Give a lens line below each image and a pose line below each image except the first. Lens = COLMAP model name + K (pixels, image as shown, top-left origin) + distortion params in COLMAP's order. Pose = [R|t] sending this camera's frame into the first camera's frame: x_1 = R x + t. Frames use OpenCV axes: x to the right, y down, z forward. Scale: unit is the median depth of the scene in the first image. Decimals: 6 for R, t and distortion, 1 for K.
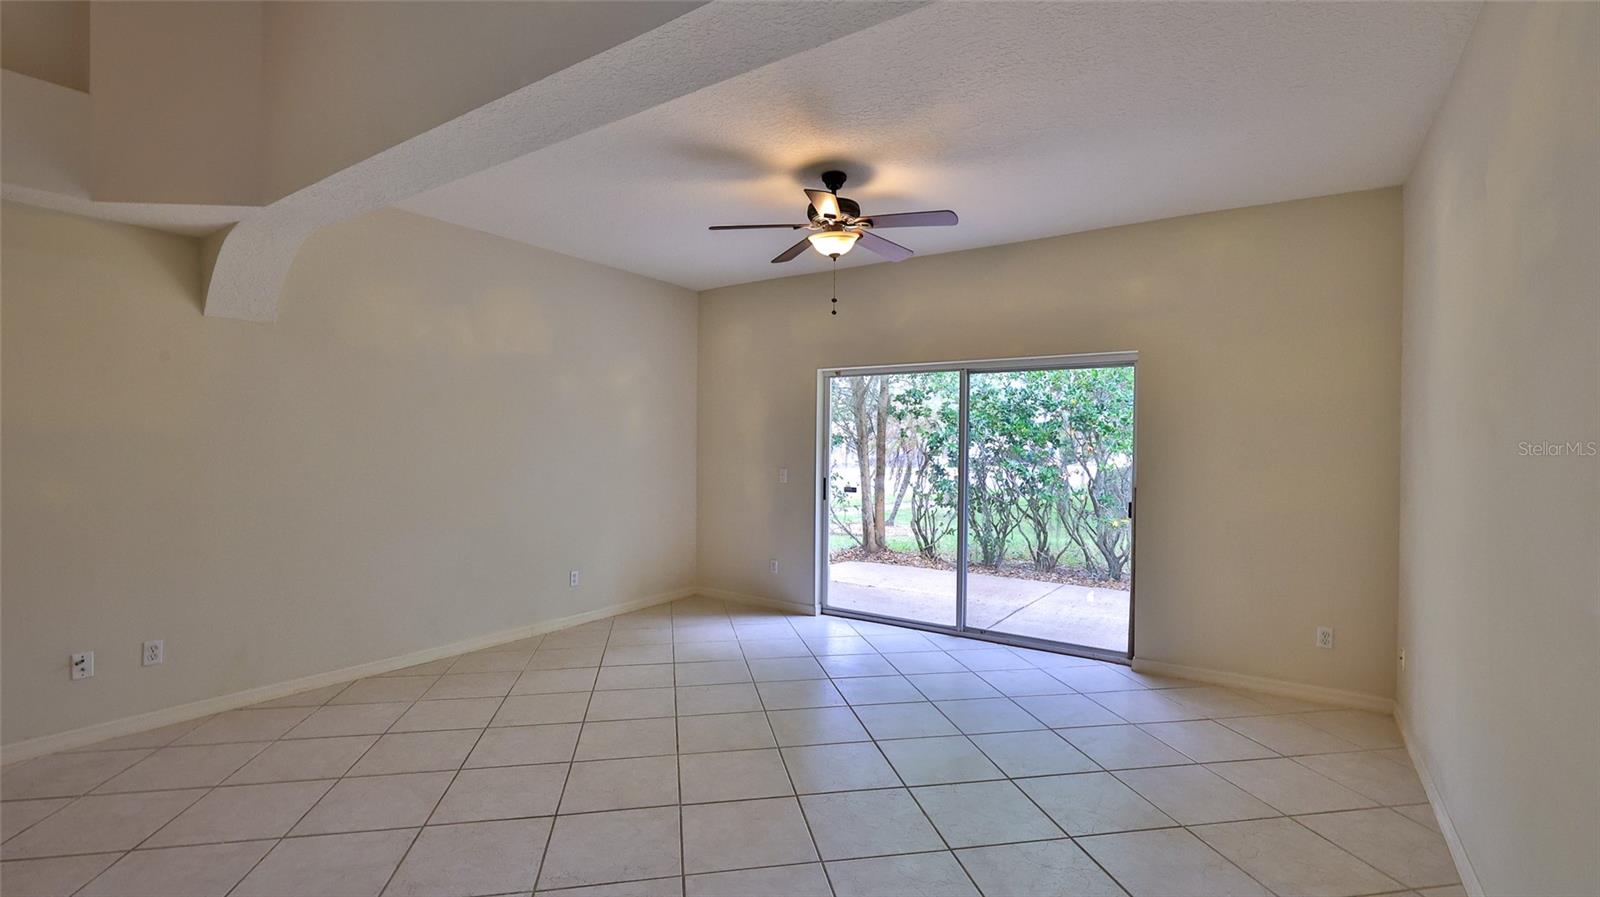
lens RADIAL K [[707.3, 0, 799.1], [0, 707.3, 442.6], [0, 0, 1]] dist [0.001798, 0.000125]
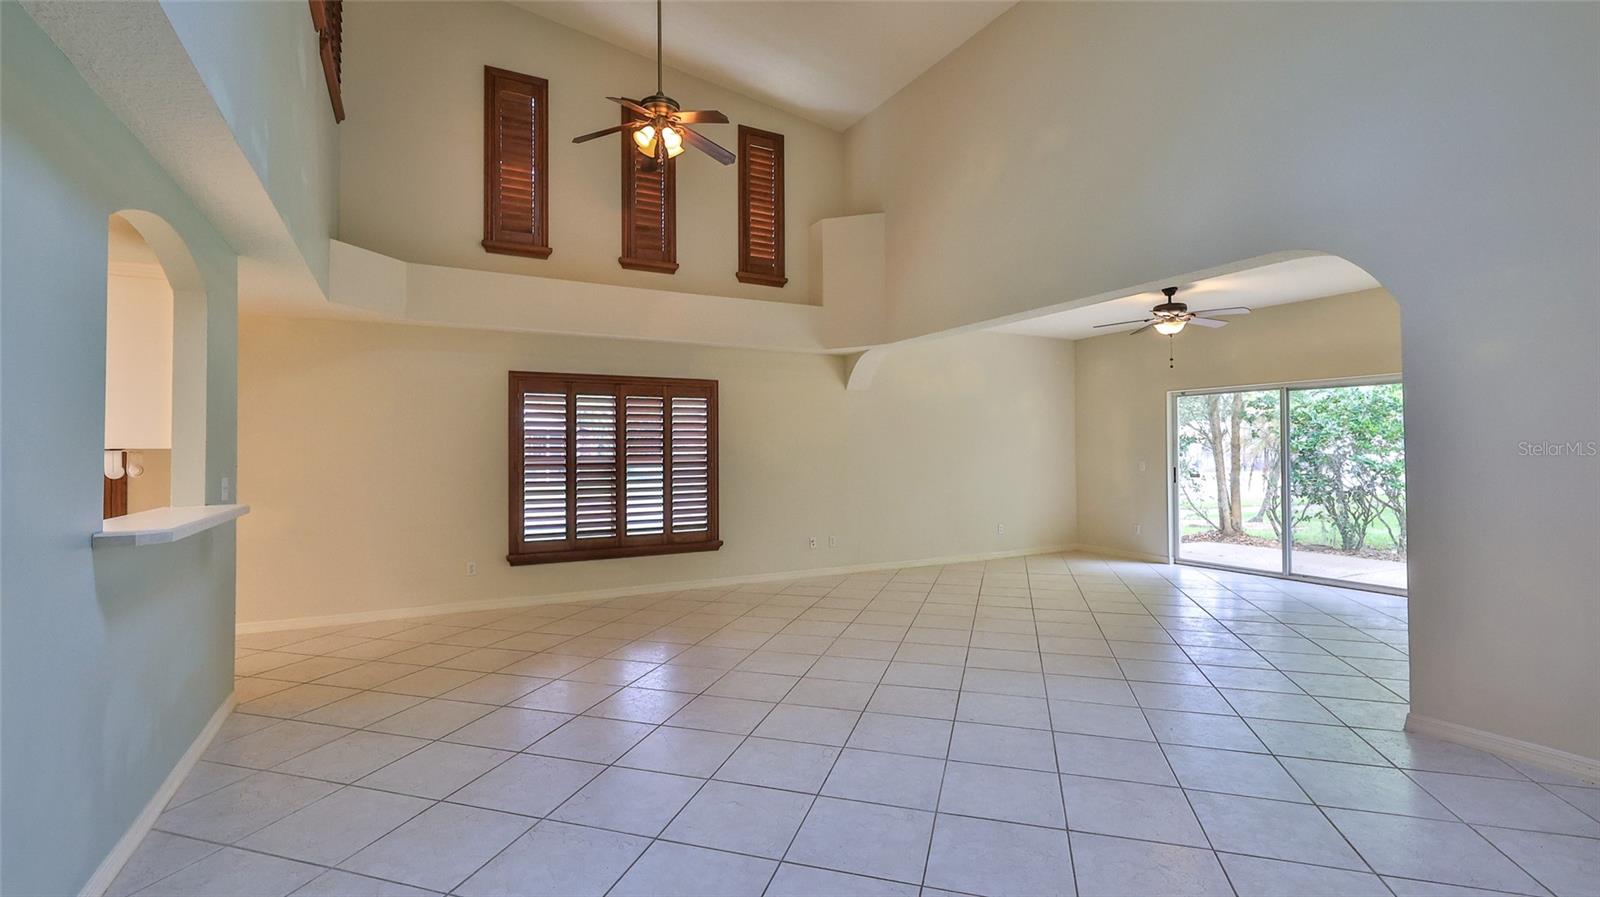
lens RADIAL K [[707.3, 0, 799.1], [0, 707.3, 442.6], [0, 0, 1]] dist [0.001798, 0.000125]
pose [[0.888453, -0.020755, -0.458499, 0.013471], [0.016655, 0.999777, -0.012985, 0.004364], [0.458666, 0.003901, 0.888600, -0.437067]]
